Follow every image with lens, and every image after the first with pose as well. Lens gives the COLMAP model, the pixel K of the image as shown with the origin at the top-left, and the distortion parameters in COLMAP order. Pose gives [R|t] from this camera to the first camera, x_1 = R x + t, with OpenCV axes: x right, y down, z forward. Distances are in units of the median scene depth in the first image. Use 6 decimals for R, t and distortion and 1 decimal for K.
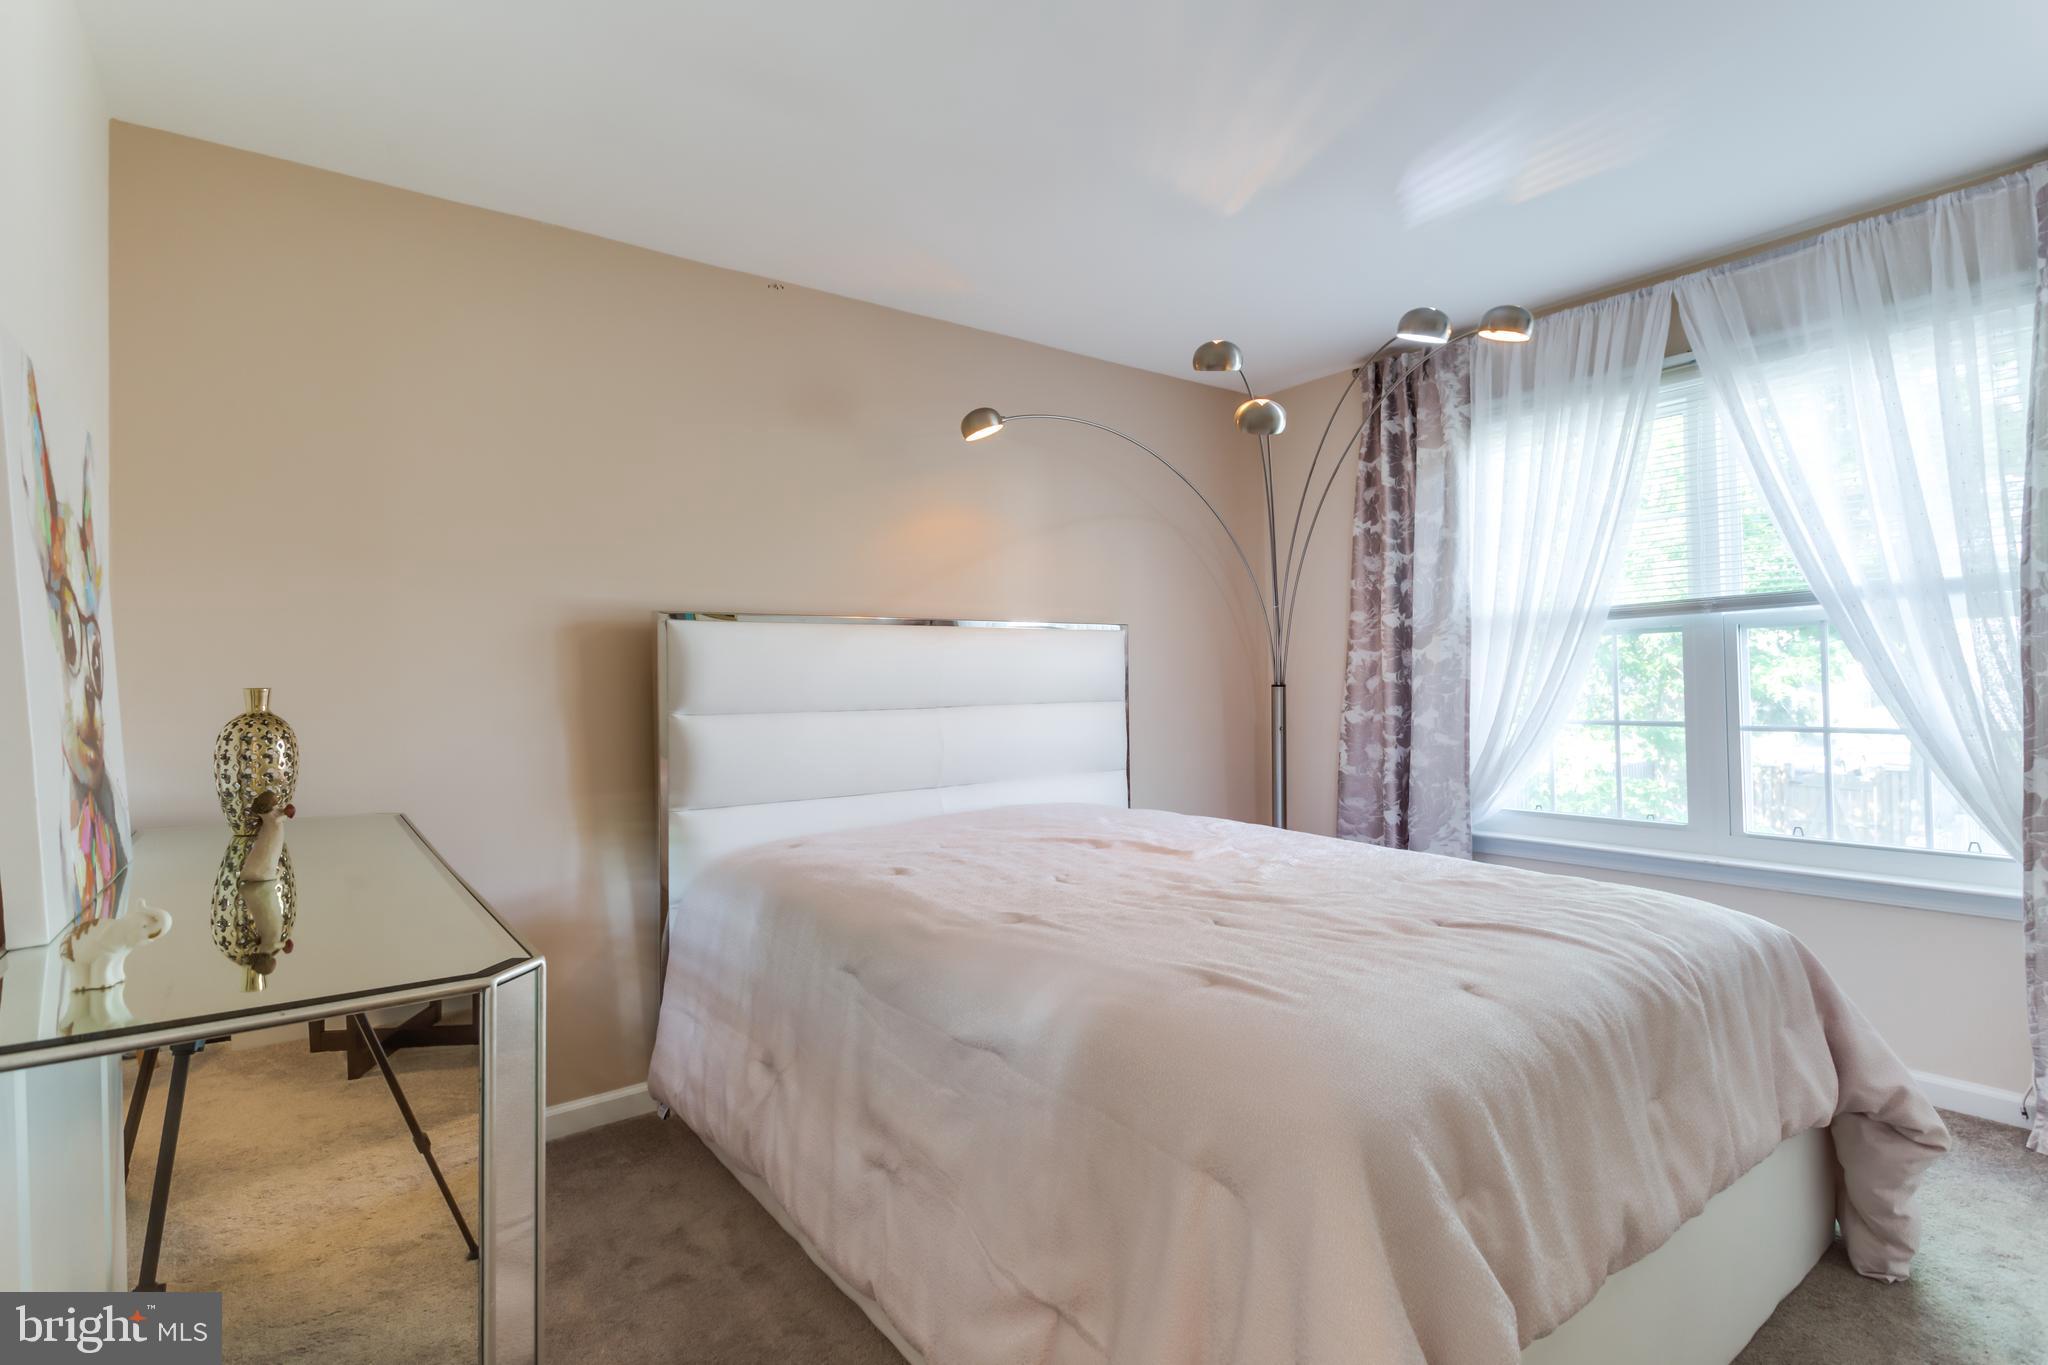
lens RADIAL K [[981.8, 0, 1023.4], [0, 981.8, 666.2], [0, 0, 1]] dist [0.000747, -0.000468]
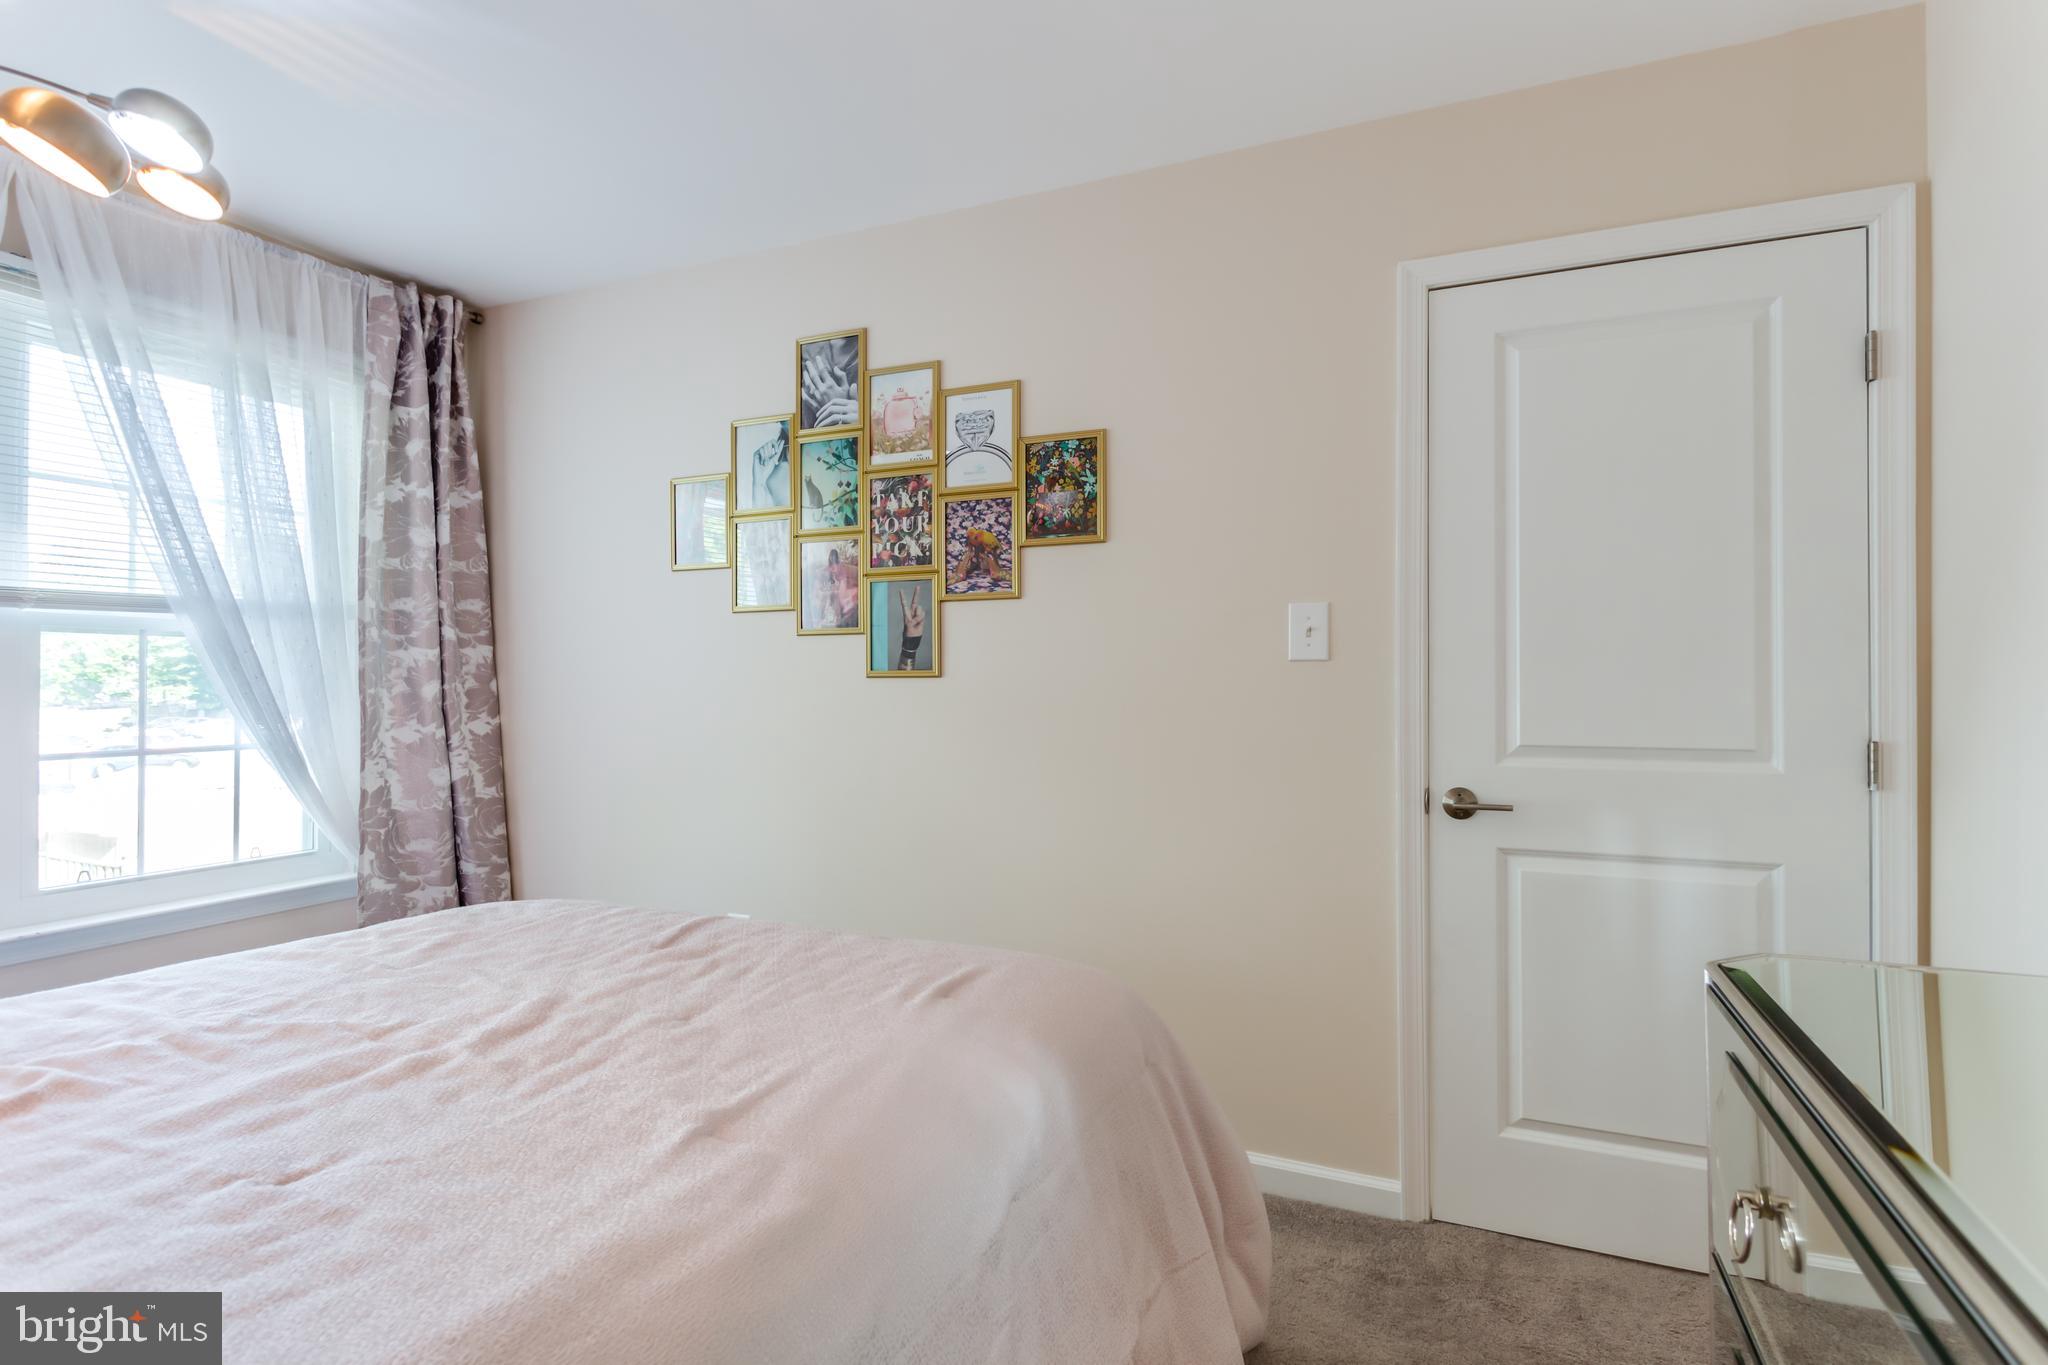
lens RADIAL K [[1014.0, 0, 1027.4], [0, 1014.0, 679.8], [0, 0, 1]] dist [0.014914, -0.000392]
pose [[-0.473304, 0.013251, 0.880799, -0.471018], [-0.009174, 0.999758, -0.019970, 0.011565], [-0.880851, -0.017532, -0.473068, 0.871824]]
